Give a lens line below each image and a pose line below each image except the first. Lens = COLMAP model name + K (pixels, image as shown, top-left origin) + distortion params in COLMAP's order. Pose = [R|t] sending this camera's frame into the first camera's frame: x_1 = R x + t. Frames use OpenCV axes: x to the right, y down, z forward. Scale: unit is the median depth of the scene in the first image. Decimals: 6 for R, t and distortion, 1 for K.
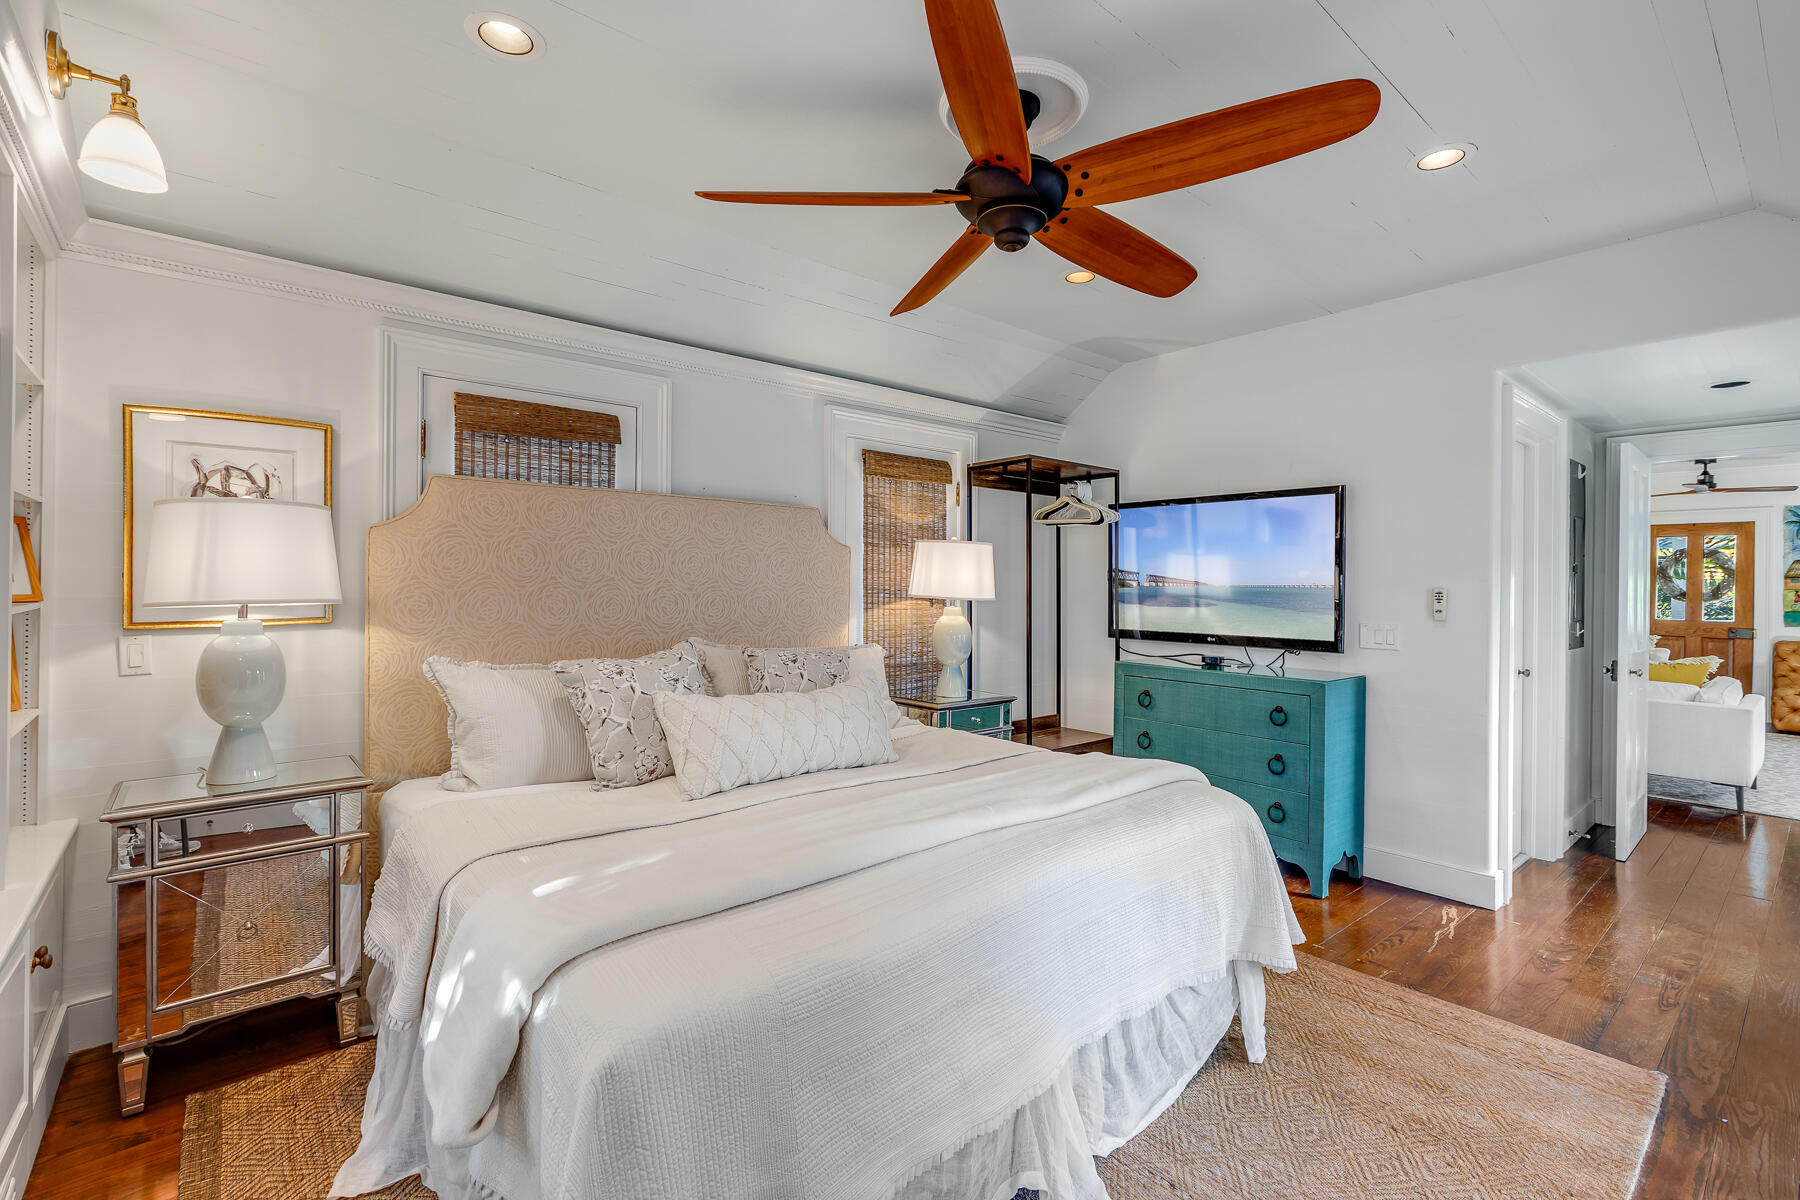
lens RADIAL K [[798.1, 0, 893.1], [0, 798.1, 587.2], [0, 0, 1]] dist [-0.005531, 0.000199]
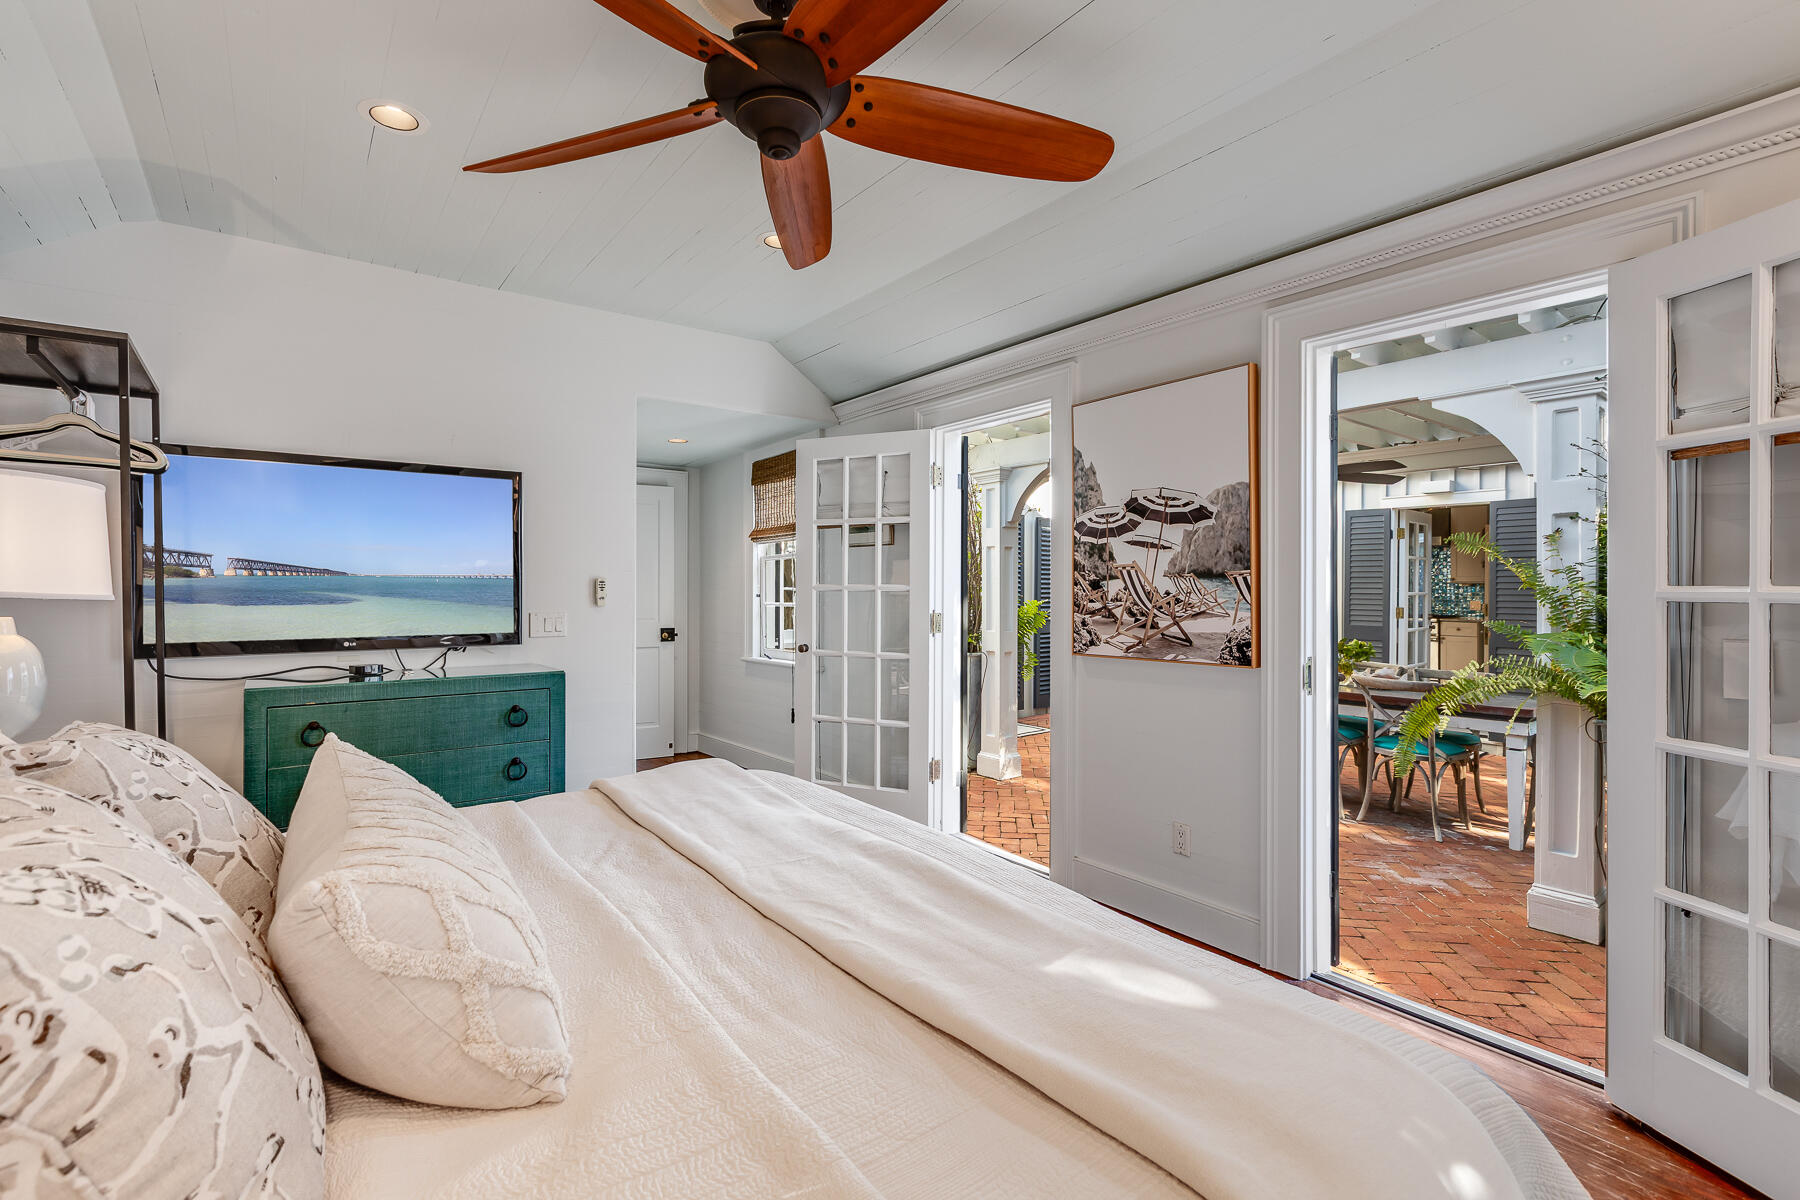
lens RADIAL K [[798.1, 0, 895.5], [0, 798.1, 591.1], [0, 0, 1]] dist [-0.005531, 0.000199]
pose [[0.044653, -0.013221, 0.998915, -0.354224], [0.002206, 0.999911, 0.013136, 0.004624], [-0.999000, 0.001617, 0.044678, 0.439601]]
